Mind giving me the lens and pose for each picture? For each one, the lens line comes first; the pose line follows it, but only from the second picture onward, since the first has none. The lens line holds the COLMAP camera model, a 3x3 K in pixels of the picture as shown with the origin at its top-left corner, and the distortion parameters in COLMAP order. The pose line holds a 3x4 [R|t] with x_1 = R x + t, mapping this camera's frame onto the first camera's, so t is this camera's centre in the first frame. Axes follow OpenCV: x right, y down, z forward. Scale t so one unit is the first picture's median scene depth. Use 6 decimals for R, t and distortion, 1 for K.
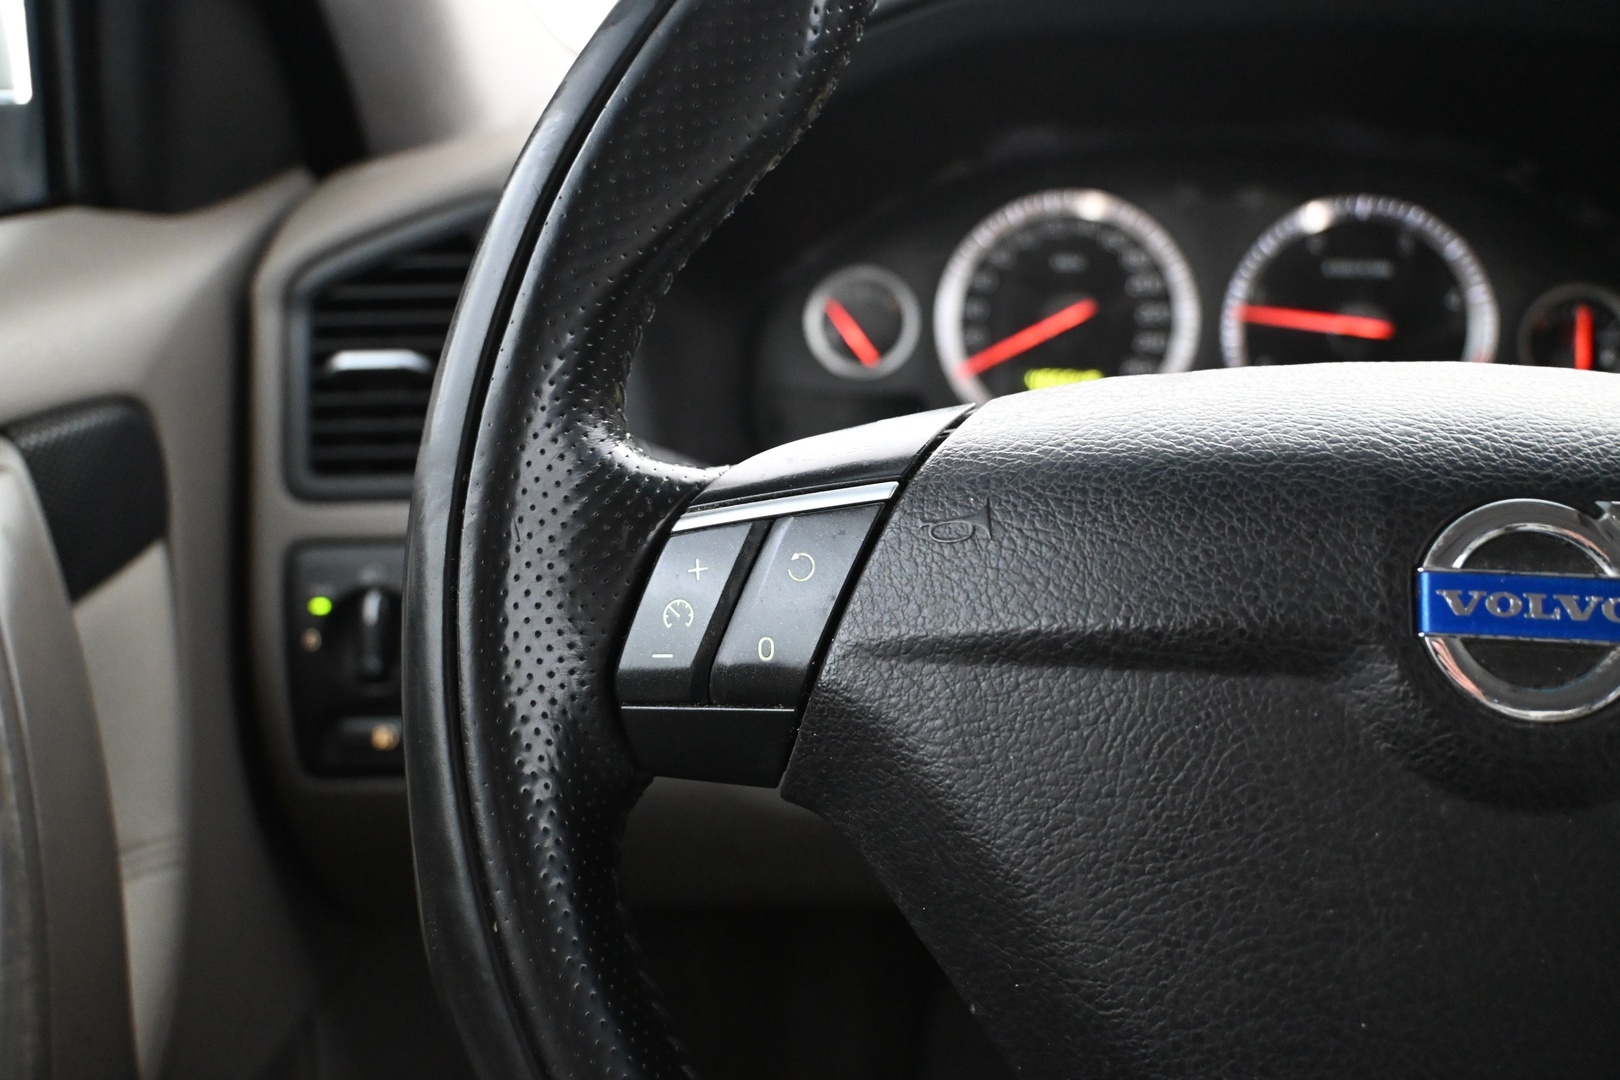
lens RADIAL K [[1510.0, 0, 810.0], [0, 1510.0, 540.0], [0, 0, 1]] dist [0.002645, 0.002185]
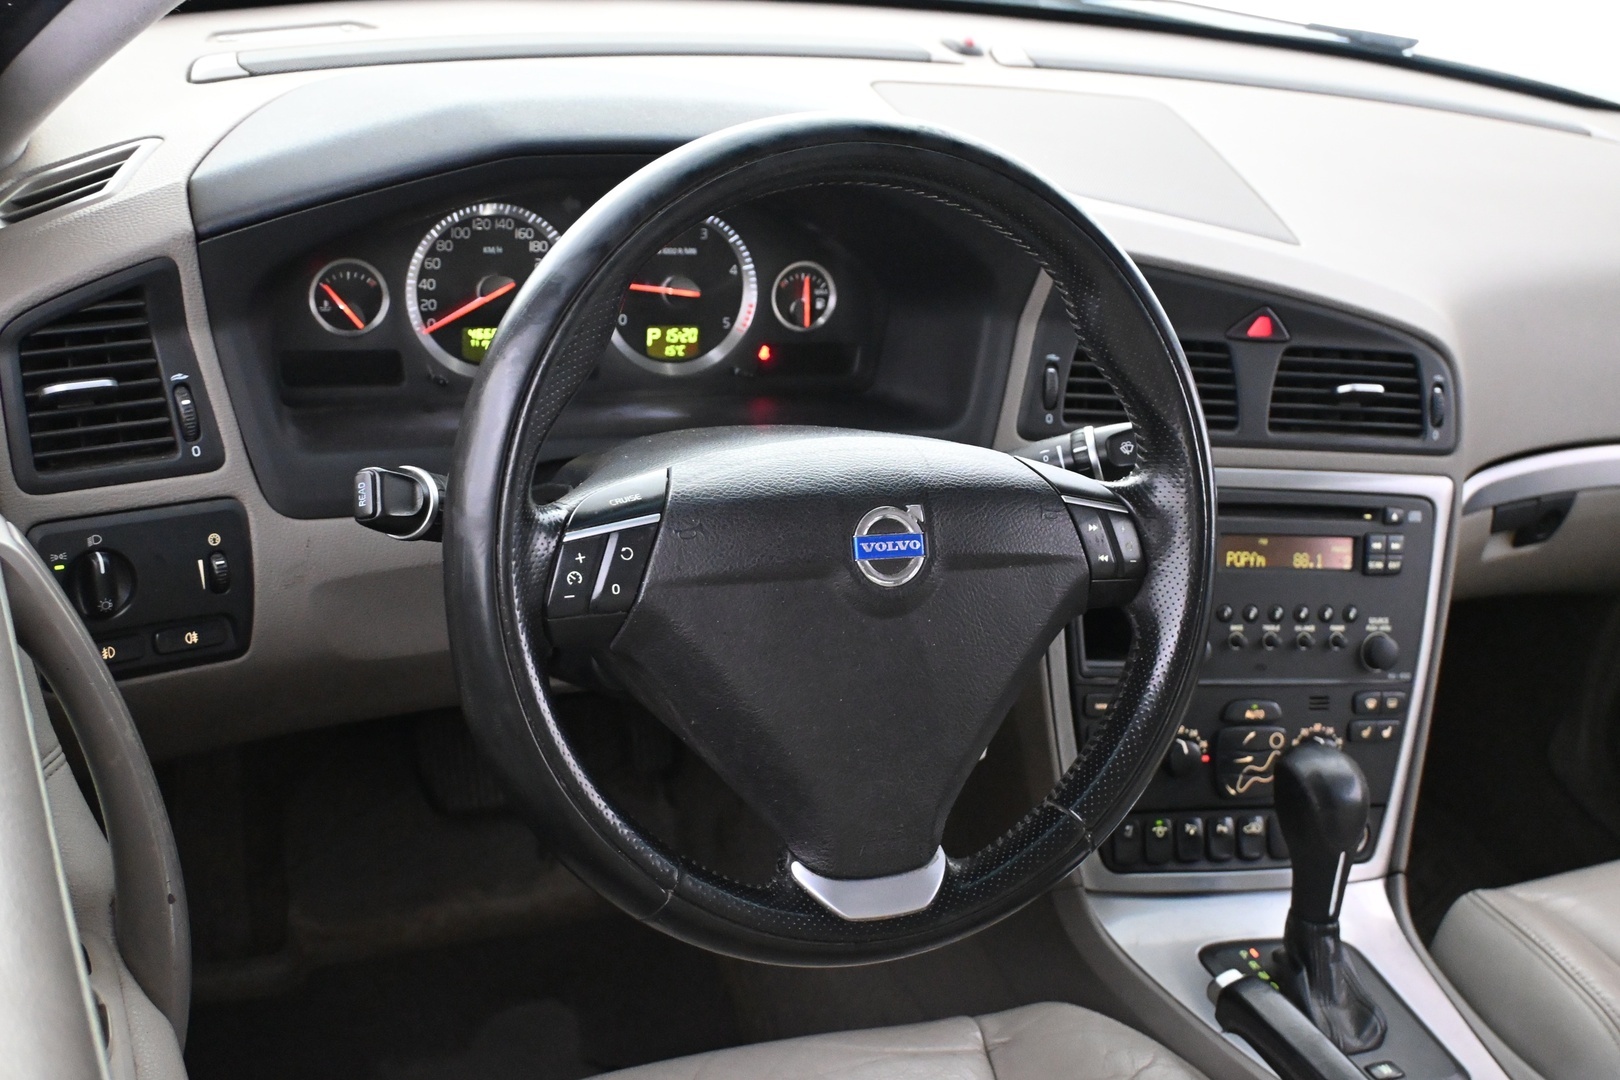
lens RADIAL K [[2031.2, 0, 810.0], [0, 2031.2, 540.0], [0, 0, 1]] dist [0.014671, 0.019149]
pose [[0.844598, -0.105654, 0.524873, -1.405493], [0.026602, 0.987406, 0.155952, -0.484029], [-0.534740, -0.117754, 0.836772, -1.796210]]
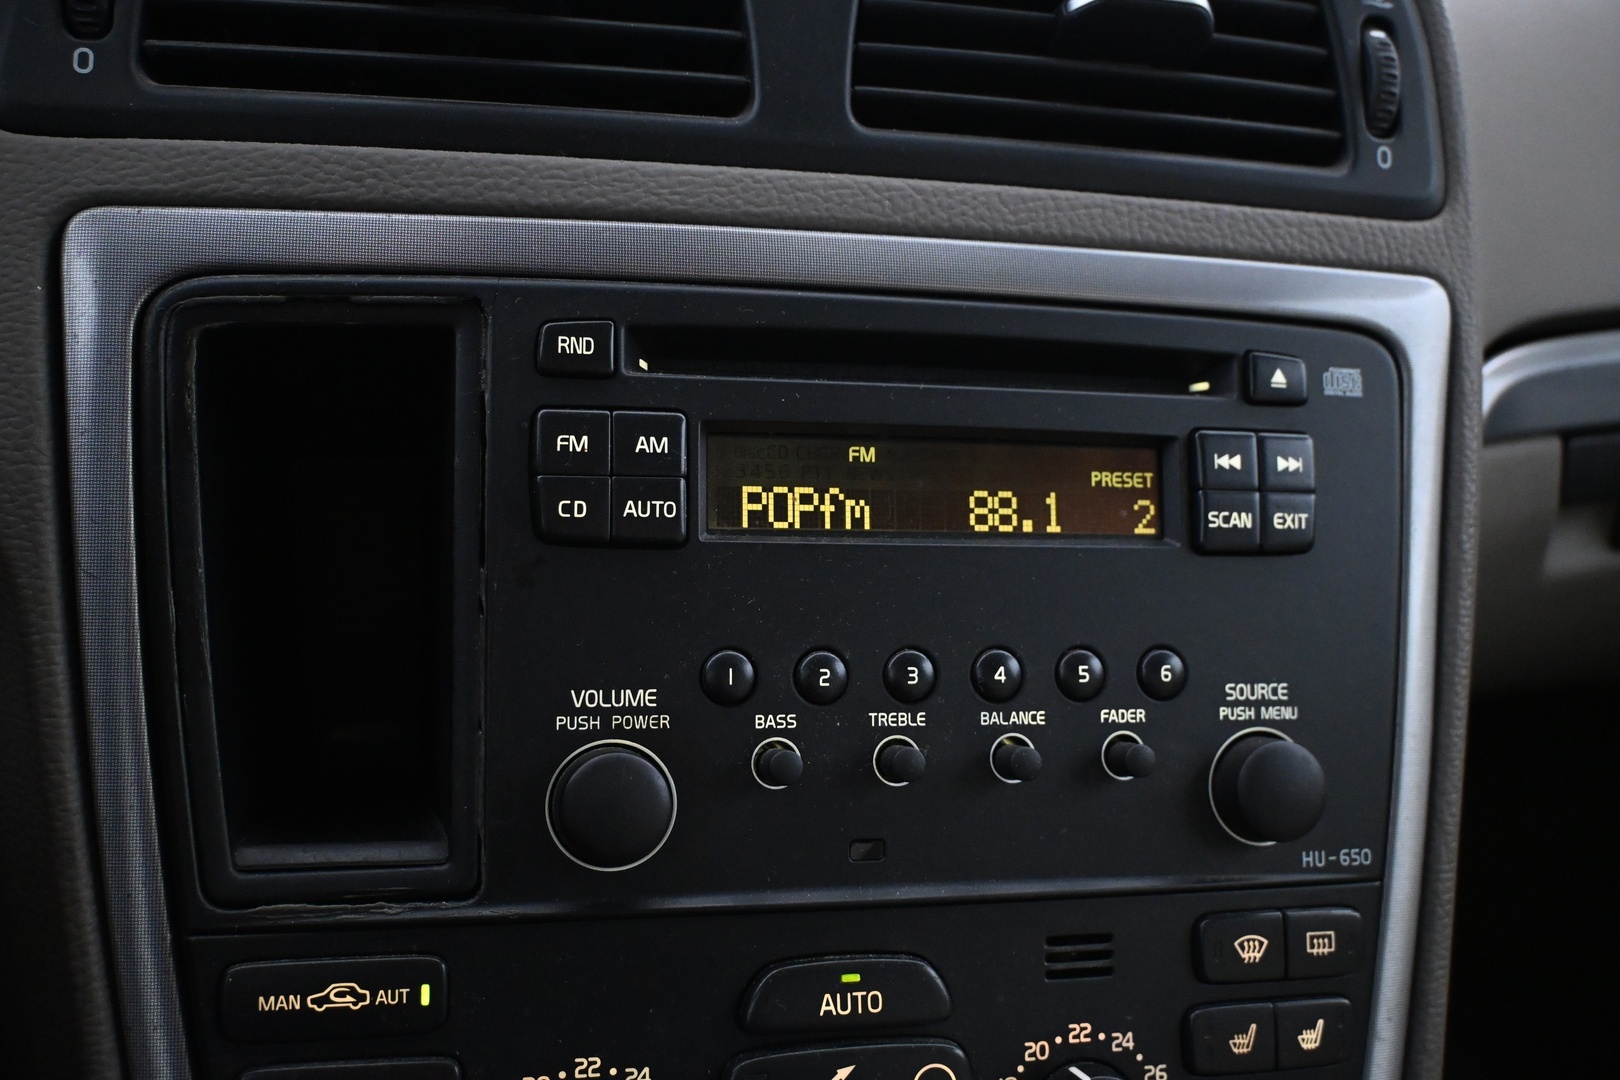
lens RADIAL K [[1542.5, 0, 810.0], [0, 1542.5, 540.0], [0, 0, 1]] dist [-0.007698, 0.011613]
pose [[0.888705, -0.080748, 0.451312, 1.452808], [0.082174, 0.996482, 0.016474, 0.342677], [-0.451054, 0.022445, 0.892214, 0.619361]]
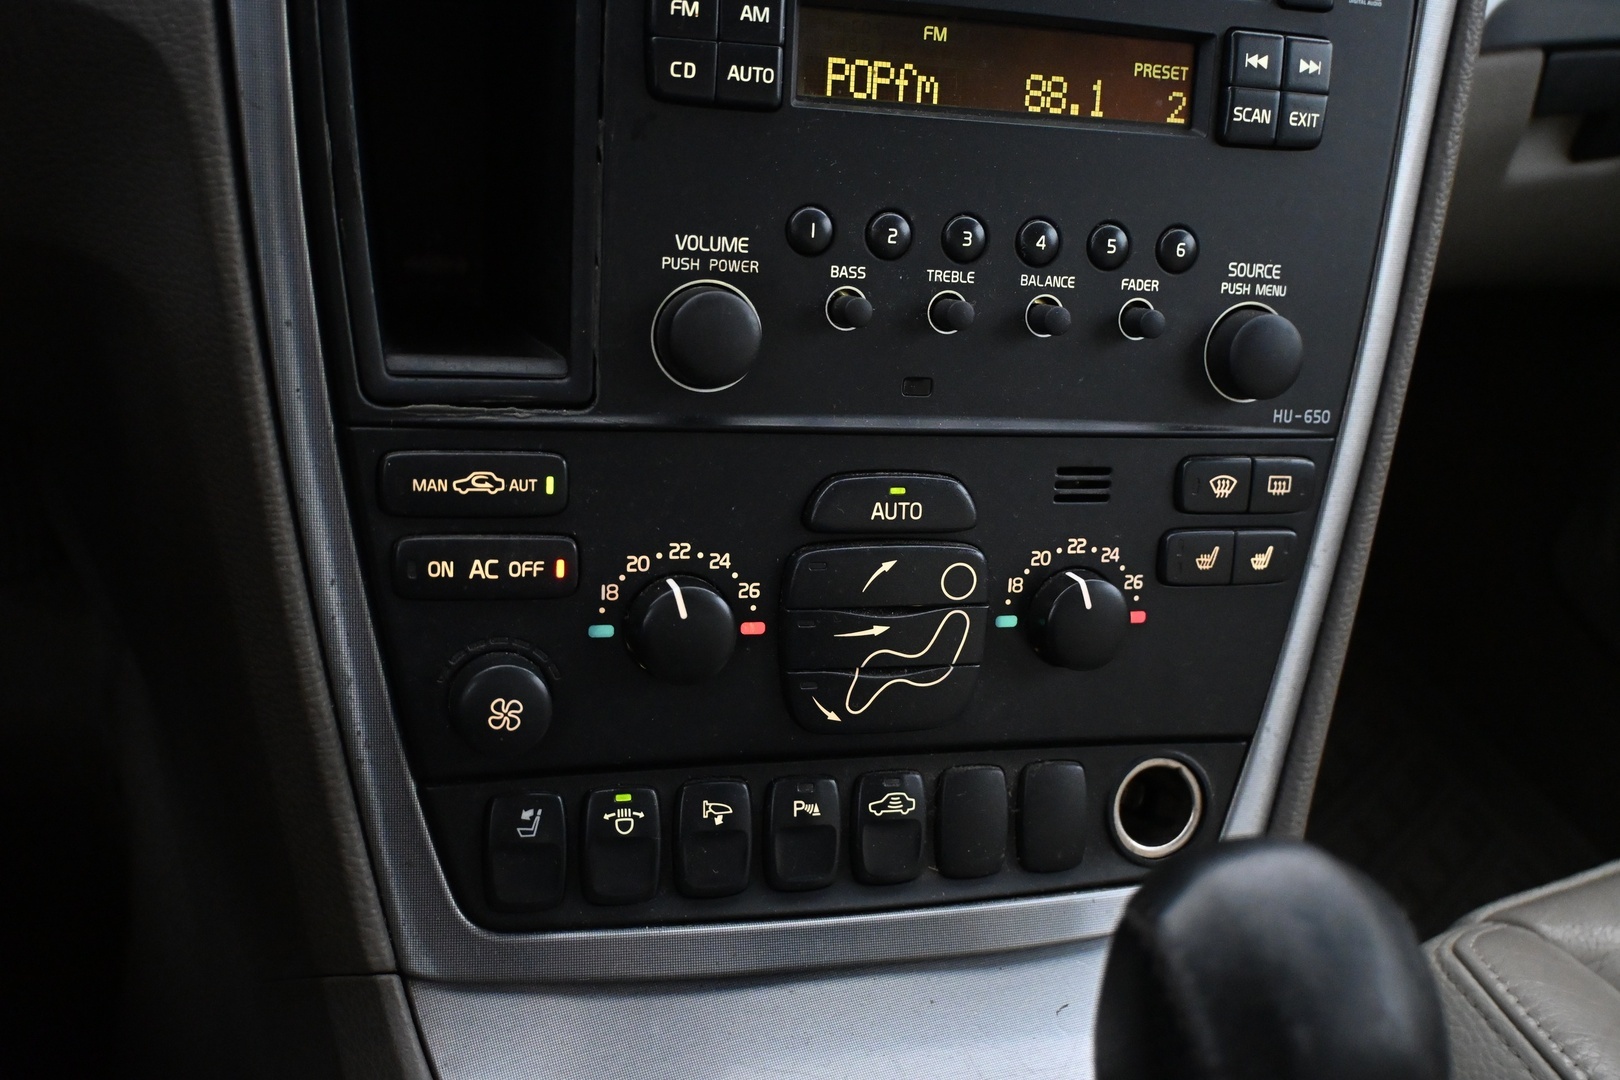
lens RADIAL K [[1618.3, 0, 810.0], [0, 1618.3, 540.0], [0, 0, 1]] dist [-0.006943, 0.001675]
pose [[0.867280, -0.158830, 0.471804, 1.220696], [0.019987, 0.958083, 0.285794, 0.317266], [-0.497420, -0.238433, 0.834100, 0.464093]]
